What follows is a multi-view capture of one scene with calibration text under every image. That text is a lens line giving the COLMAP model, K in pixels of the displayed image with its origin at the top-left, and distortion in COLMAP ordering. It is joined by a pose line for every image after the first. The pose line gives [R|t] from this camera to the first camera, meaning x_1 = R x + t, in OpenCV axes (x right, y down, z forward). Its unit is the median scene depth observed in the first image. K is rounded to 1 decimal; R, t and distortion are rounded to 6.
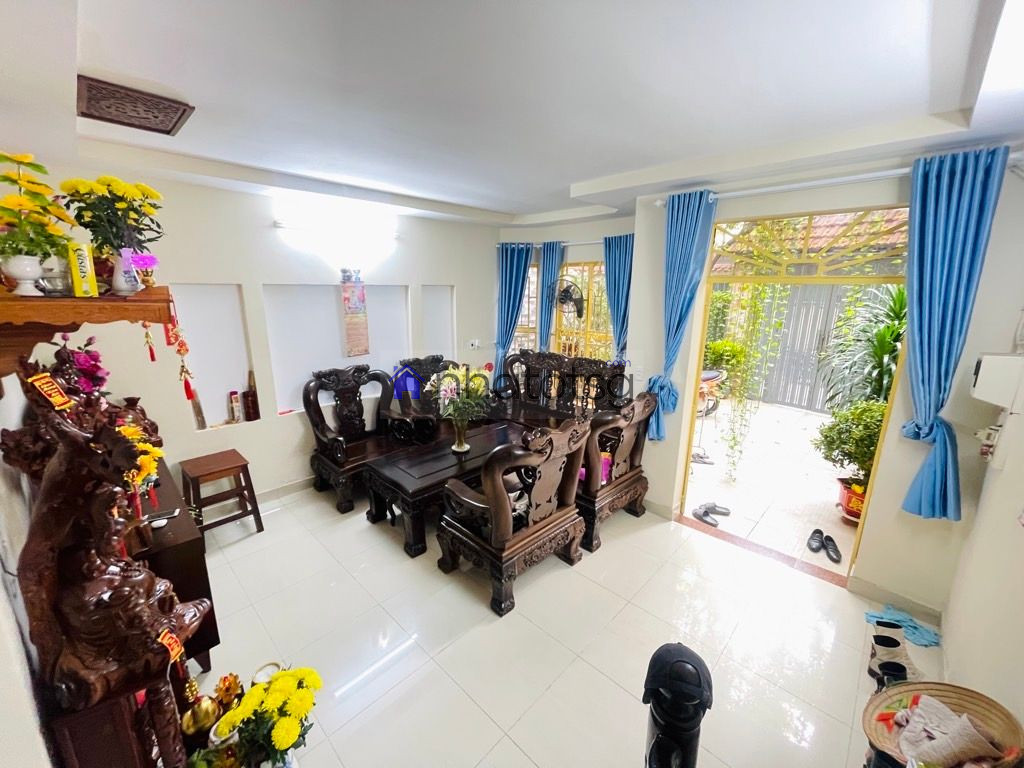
lens RADIAL K [[419.0, 0, 512.0], [0, 419.0, 384.0], [0, 0, 1]] dist [-0.001050, -0.000263]
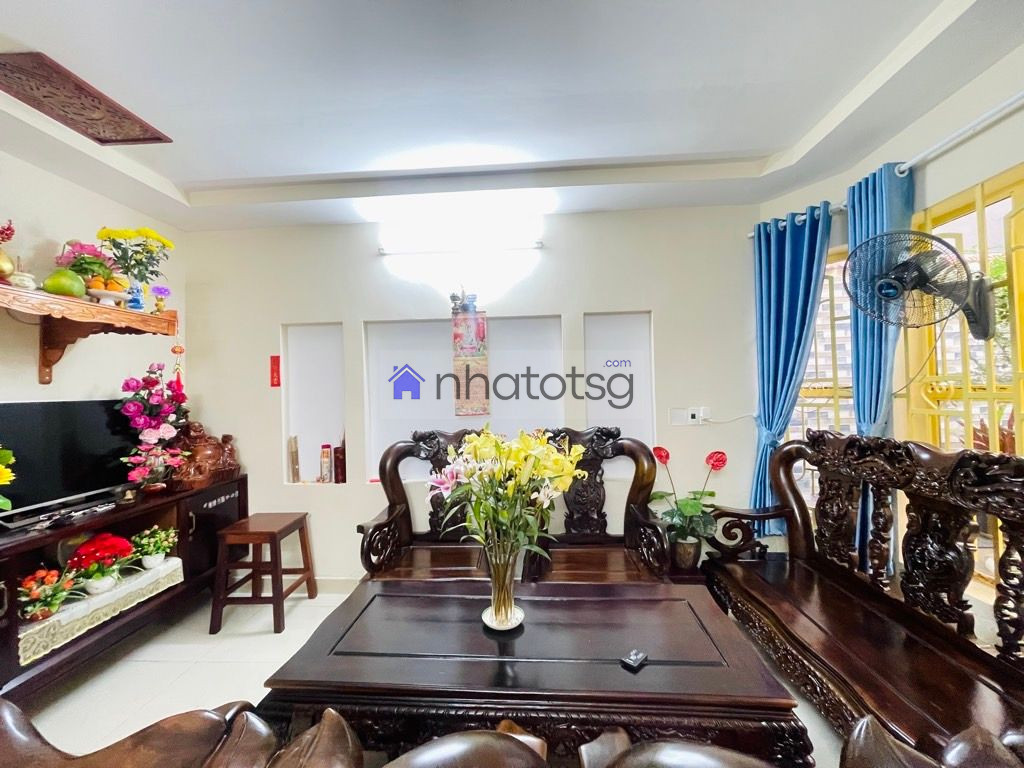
lens RADIAL K [[419.0, 0, 512.0], [0, 419.0, 384.0], [0, 0, 1]] dist [-0.001050, -0.000263]
pose [[0.643359, -0.033987, -0.764809, 0.175880], [-0.142631, 0.976201, -0.163363, -0.012982], [0.752160, 0.214186, 0.623201, 0.513739]]
